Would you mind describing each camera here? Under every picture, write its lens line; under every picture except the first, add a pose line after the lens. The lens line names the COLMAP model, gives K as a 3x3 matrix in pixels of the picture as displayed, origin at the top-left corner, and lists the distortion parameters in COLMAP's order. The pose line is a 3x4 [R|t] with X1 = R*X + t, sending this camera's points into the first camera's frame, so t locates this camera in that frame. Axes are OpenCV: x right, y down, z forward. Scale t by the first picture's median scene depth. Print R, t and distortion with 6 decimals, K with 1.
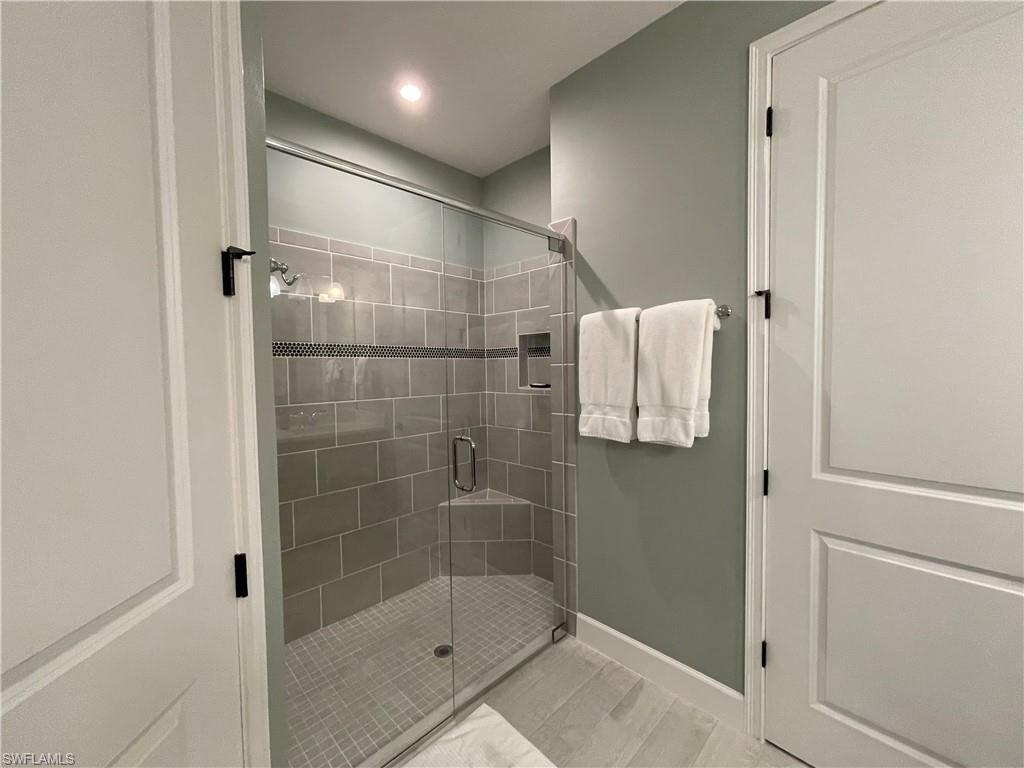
lens RADIAL K [[411.1, 0, 513.1], [0, 411.1, 383.1], [0, 0, 1]] dist [-0.003067, 0.000957]
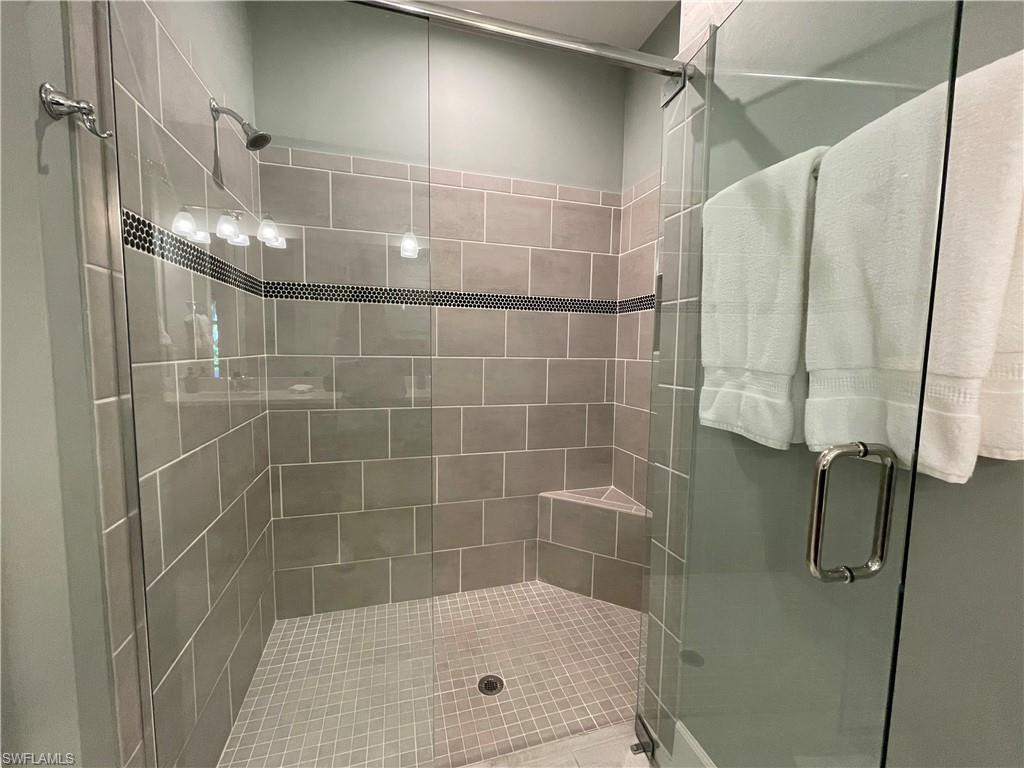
lens RADIAL K [[411.1, 0, 514.4], [0, 411.1, 384.4], [0, 0, 1]] dist [-0.003067, 0.000957]
pose [[0.876659, 0.066935, -0.476433, 0.198389], [-0.044833, 0.997331, 0.057622, 0.049582], [0.479019, -0.029155, 0.877320, 0.373341]]
